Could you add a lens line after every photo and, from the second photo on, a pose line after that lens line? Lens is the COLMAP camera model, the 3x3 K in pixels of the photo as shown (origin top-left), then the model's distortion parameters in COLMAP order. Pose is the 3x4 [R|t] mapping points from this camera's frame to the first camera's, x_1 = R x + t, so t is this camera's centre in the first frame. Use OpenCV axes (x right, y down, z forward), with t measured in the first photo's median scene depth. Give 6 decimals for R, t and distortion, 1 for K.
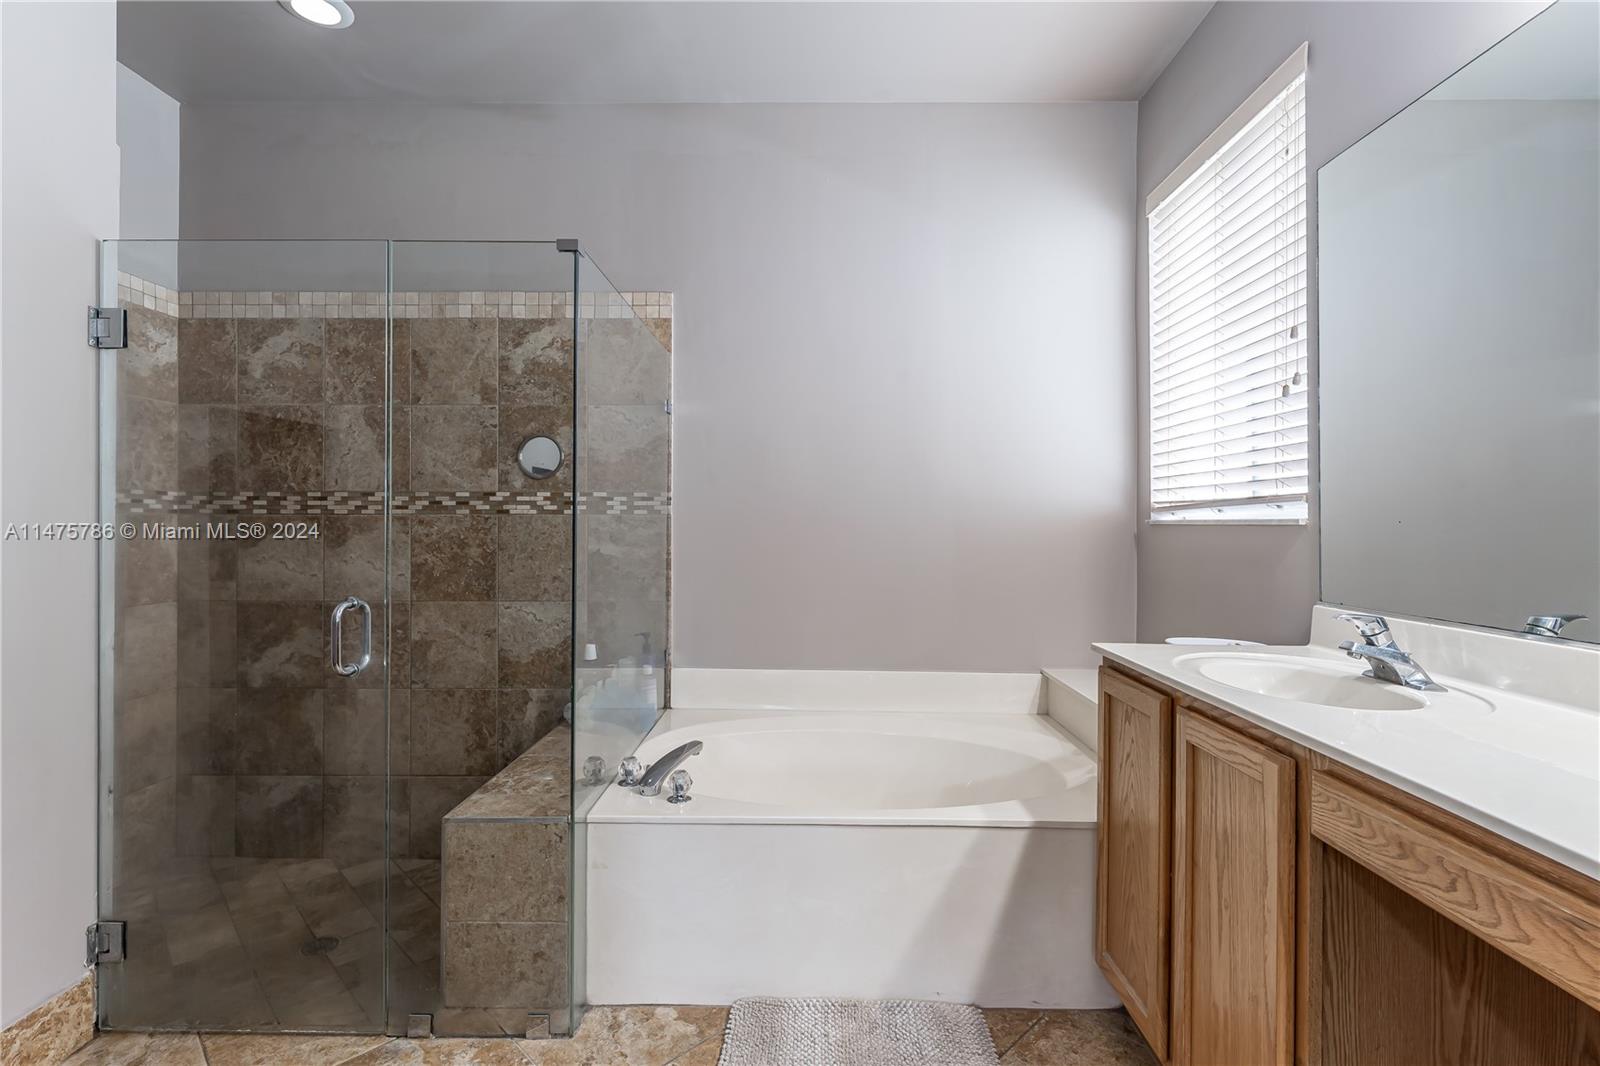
lens RADIAL K [[767.2, 0, 801.7], [0, 767.2, 523.9], [0, 0, 1]] dist [0.003444, 0.000008]
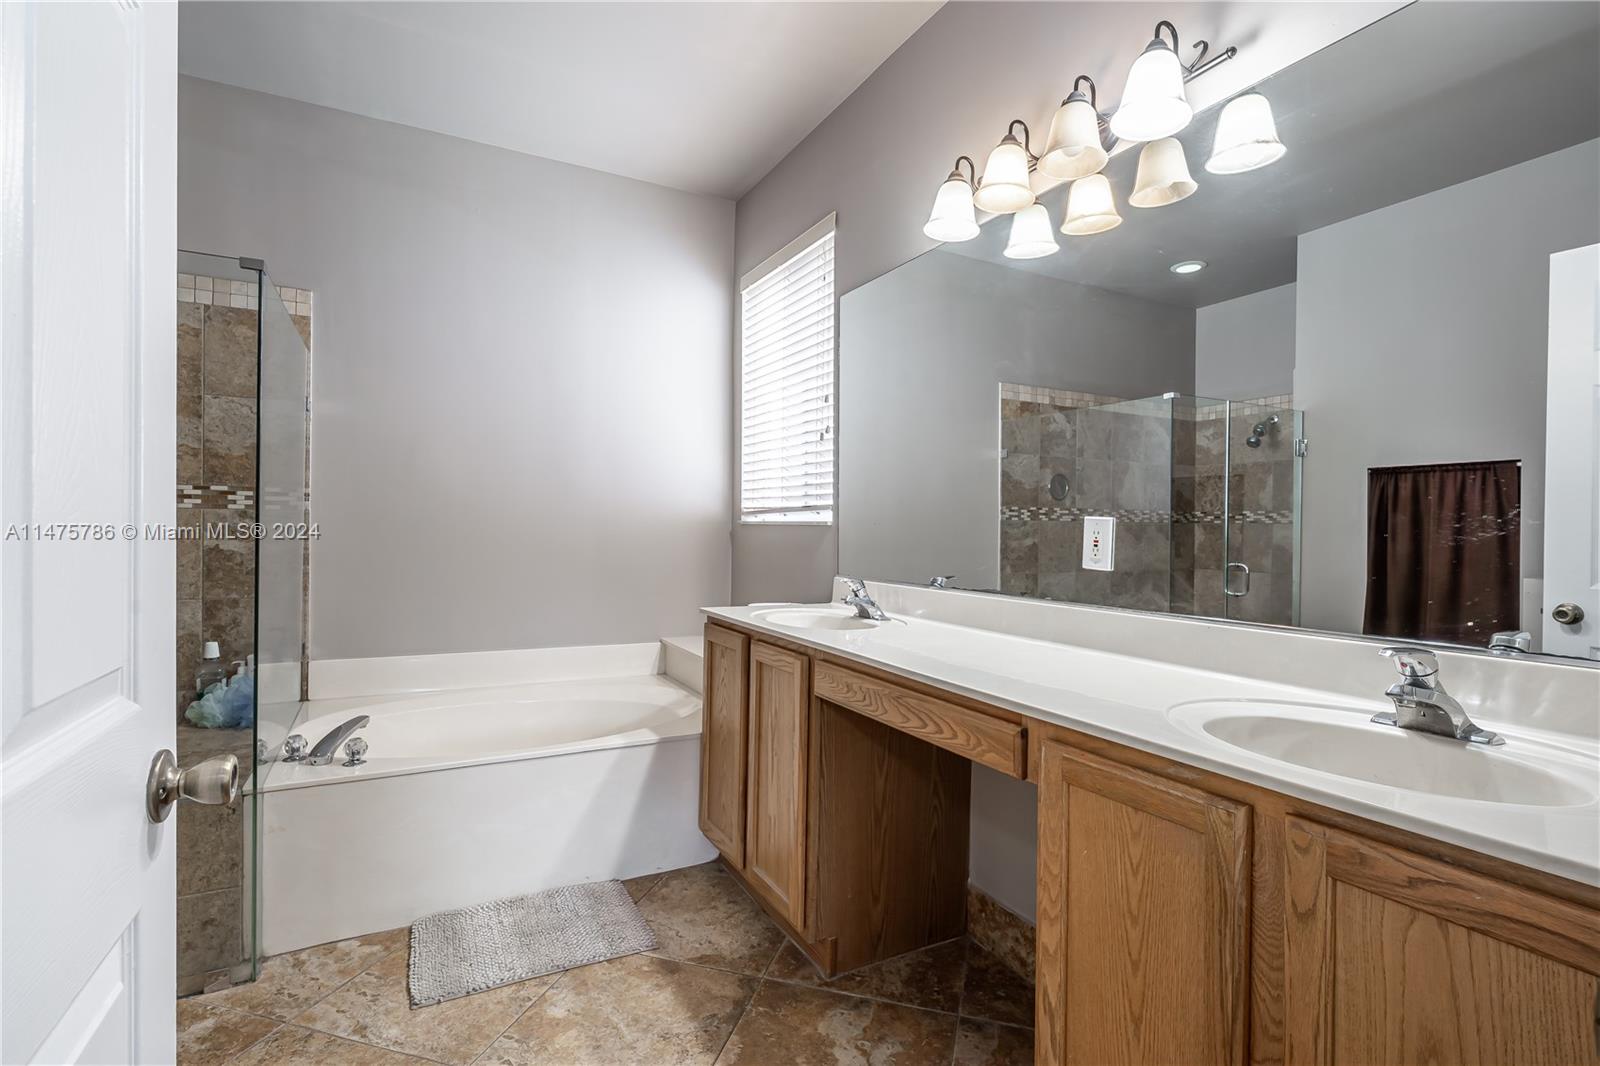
lens RADIAL K [[767.2, 0, 801.7], [0, 767.2, 523.9], [0, 0, 1]] dist [0.003444, 0.000008]
pose [[0.878495, 0.009090, 0.477666, -0.131340], [-0.009877, 0.999951, -0.000864, 0.000346], [-0.477650, -0.003959, 0.878541, -0.323856]]
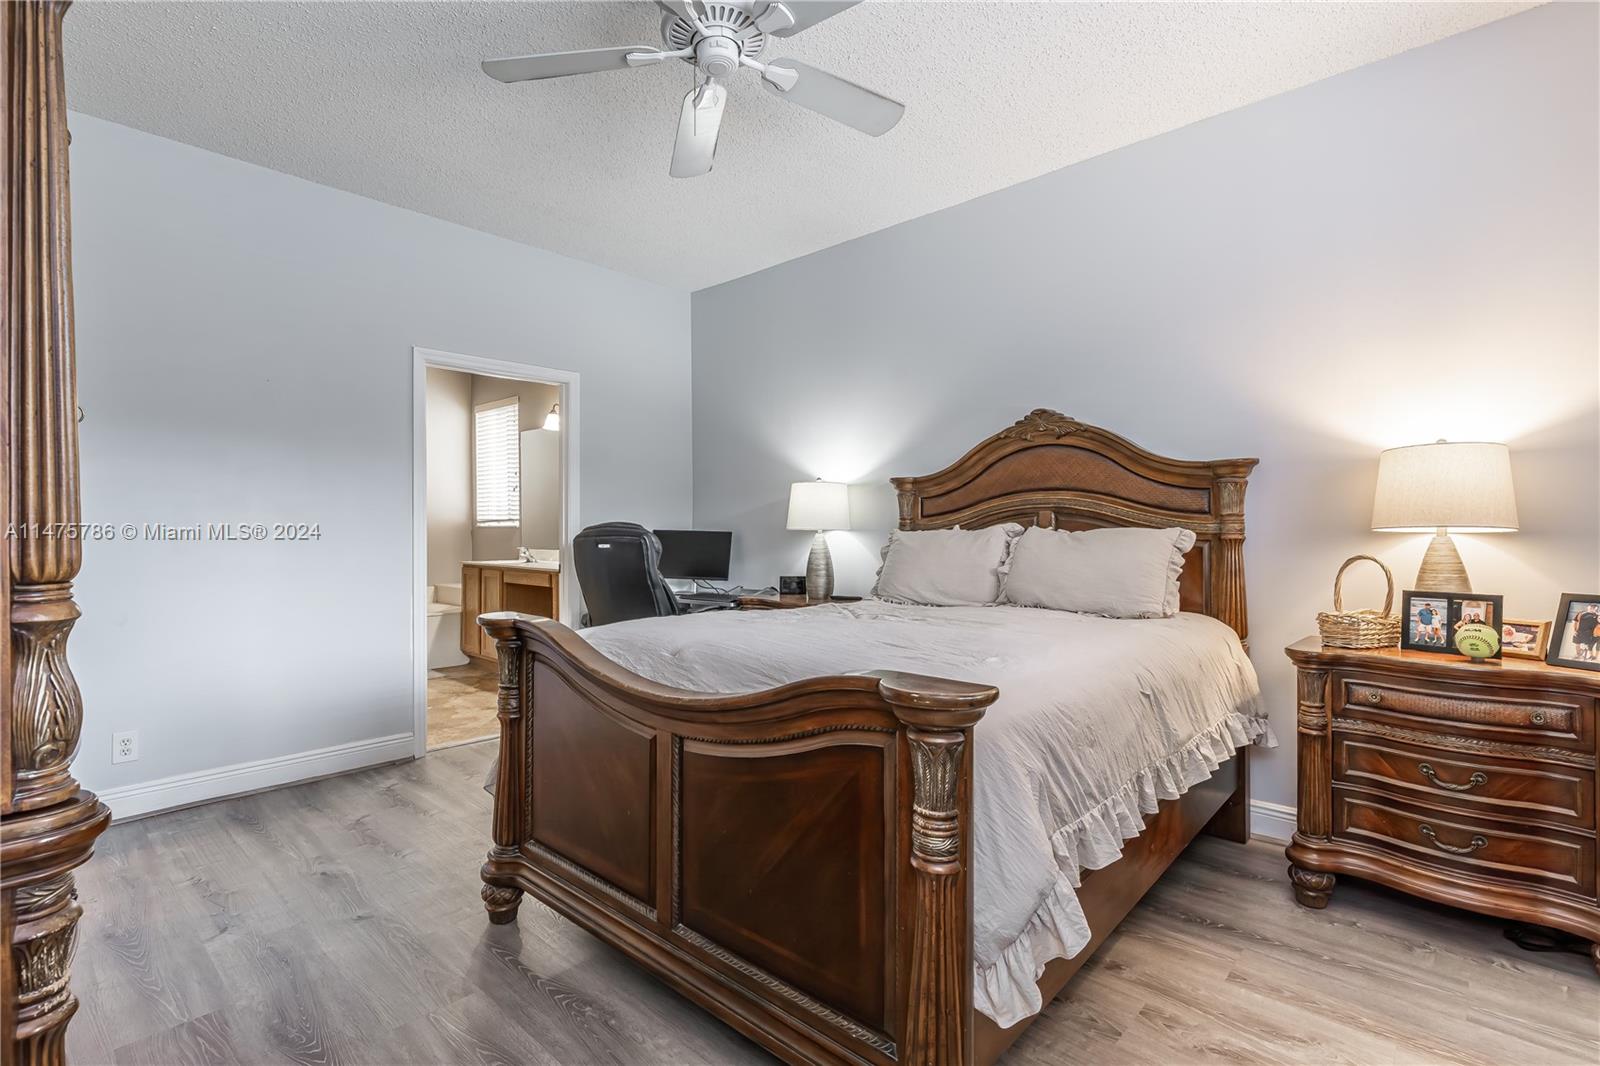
lens RADIAL K [[728.4, 0, 807.8], [0, 728.4, 532.8], [0, 0, 1]] dist [0.000518, -0.001297]
pose [[0.661461, -0.007021, 0.749947, -1.040453], [0.000253, 0.999958, 0.009138, -0.004267], [-0.749980, -0.005855, 0.661435, -2.339208]]
